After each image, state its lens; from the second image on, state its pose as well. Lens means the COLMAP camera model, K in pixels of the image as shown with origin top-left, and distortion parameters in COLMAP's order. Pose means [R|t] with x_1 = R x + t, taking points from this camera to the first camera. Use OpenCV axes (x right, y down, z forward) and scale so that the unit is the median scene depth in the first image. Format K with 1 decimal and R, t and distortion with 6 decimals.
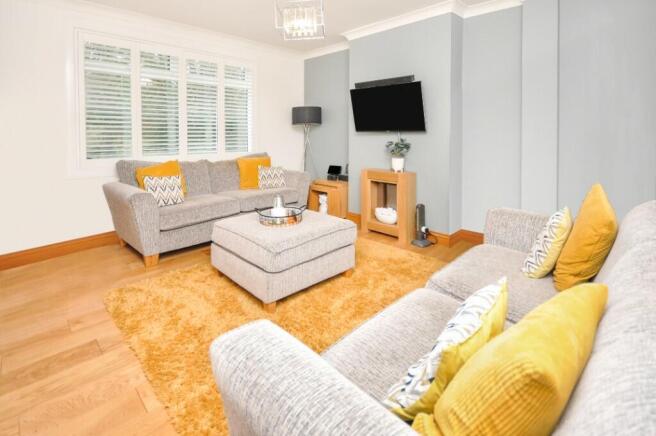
lens RADIAL K [[291.5, 0, 331.2], [0, 291.5, 218.7], [0, 0, 1]] dist [-0.000447, -0.000158]
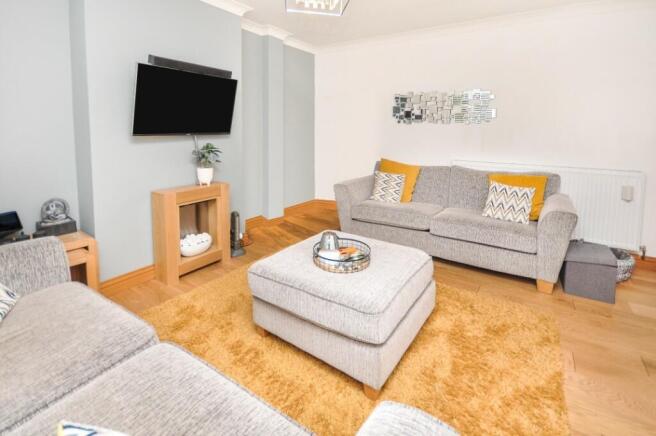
lens RADIAL K [[291.5, 0, 331.2], [0, 291.5, 218.7], [0, 0, 1]] dist [-0.000447, -0.000158]
pose [[-0.175976, -0.280908, 0.943463, -0.628940], [0.289942, 0.901113, 0.322379, -0.241530], [-0.940726, 0.330281, -0.077128, 0.788792]]
